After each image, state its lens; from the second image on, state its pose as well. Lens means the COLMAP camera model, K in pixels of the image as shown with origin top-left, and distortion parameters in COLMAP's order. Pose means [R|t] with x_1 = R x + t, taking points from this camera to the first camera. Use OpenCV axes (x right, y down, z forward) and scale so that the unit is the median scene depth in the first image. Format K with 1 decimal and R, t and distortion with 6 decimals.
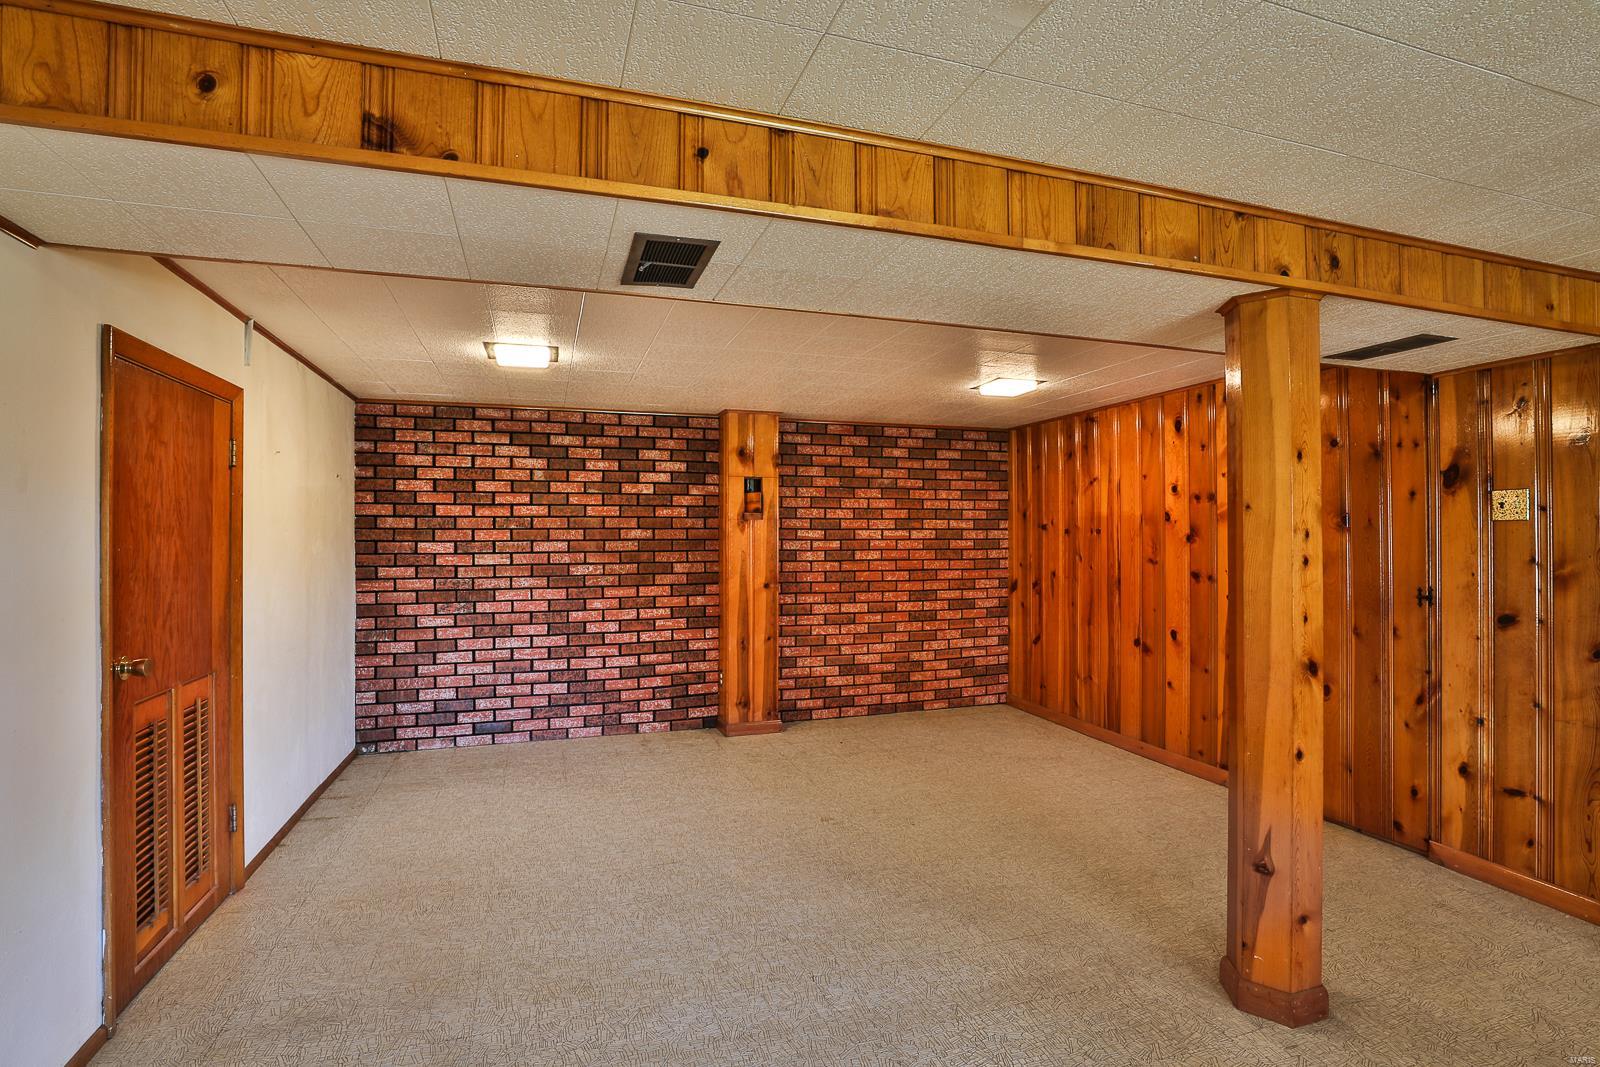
lens RADIAL K [[761.4, 0, 797.9], [0, 761.4, 523.6], [0, 0, 1]] dist [-0.000657, 0.000010]
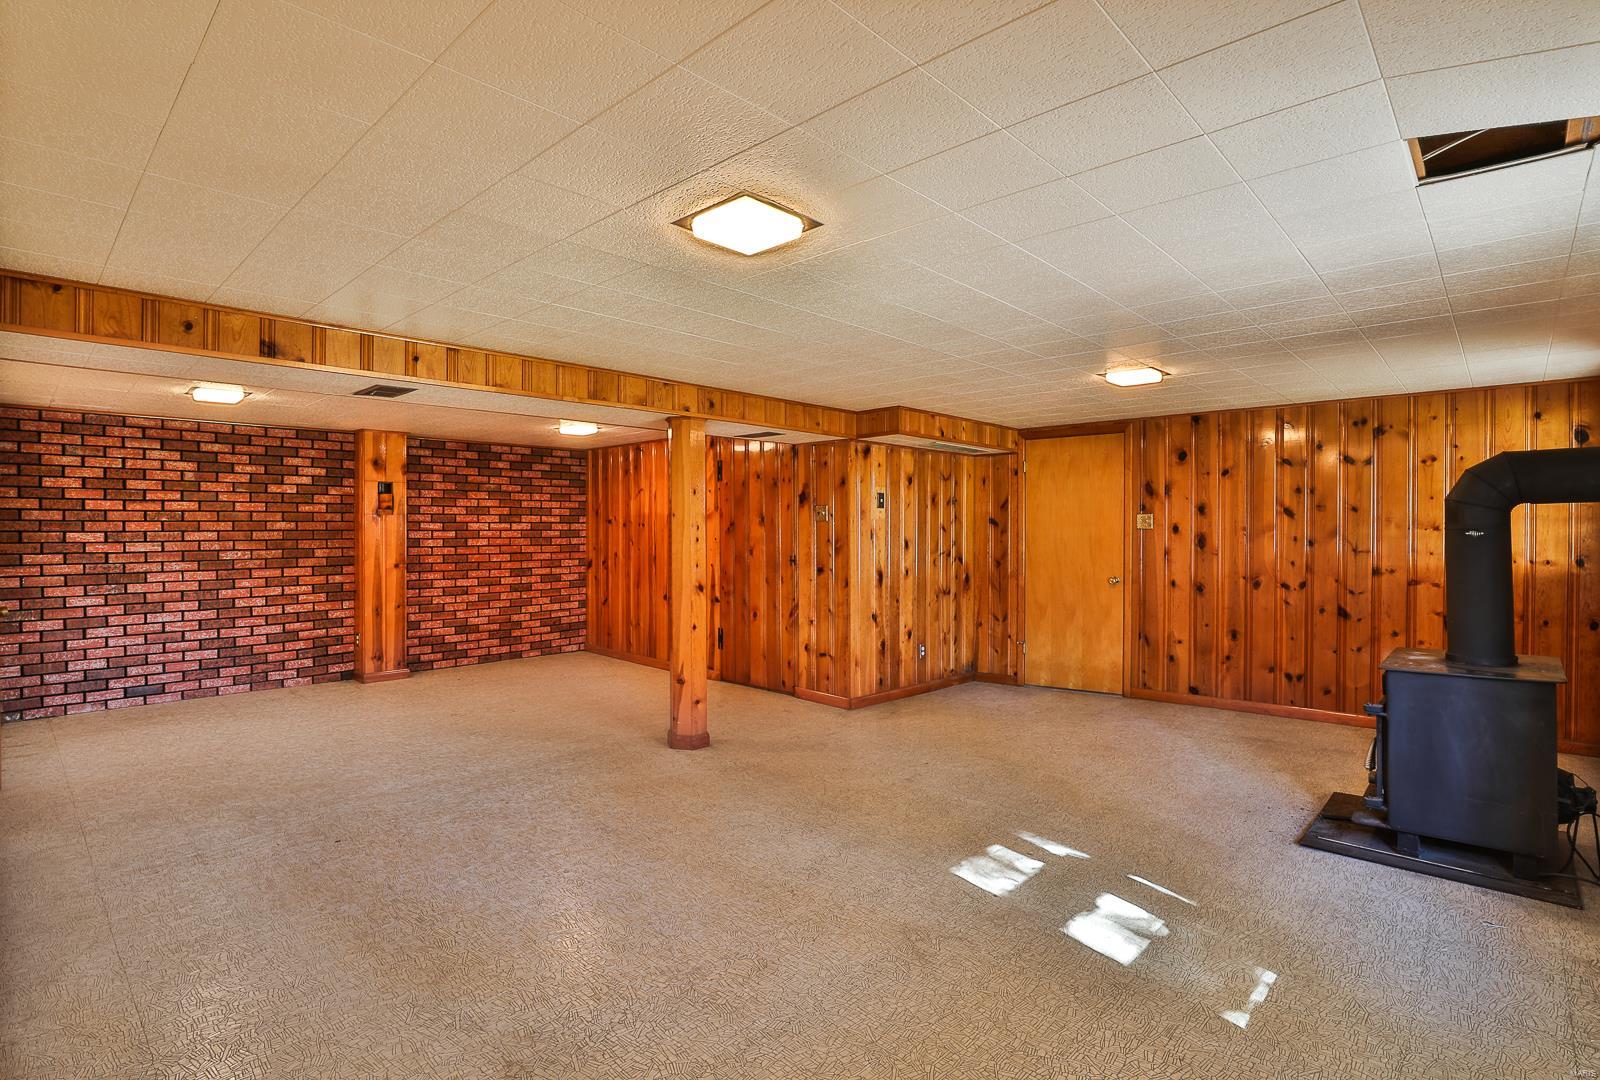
lens RADIAL K [[781.7, 0, 800.0], [0, 781.7, 540.0], [0, 0, 1]] dist [-0.062666, 0.015107]
pose [[0.876312, -0.004773, 0.481720, -0.070425], [-0.010796, 0.999505, 0.029543, -0.008654], [-0.481622, -0.031089, 0.875827, -0.482393]]
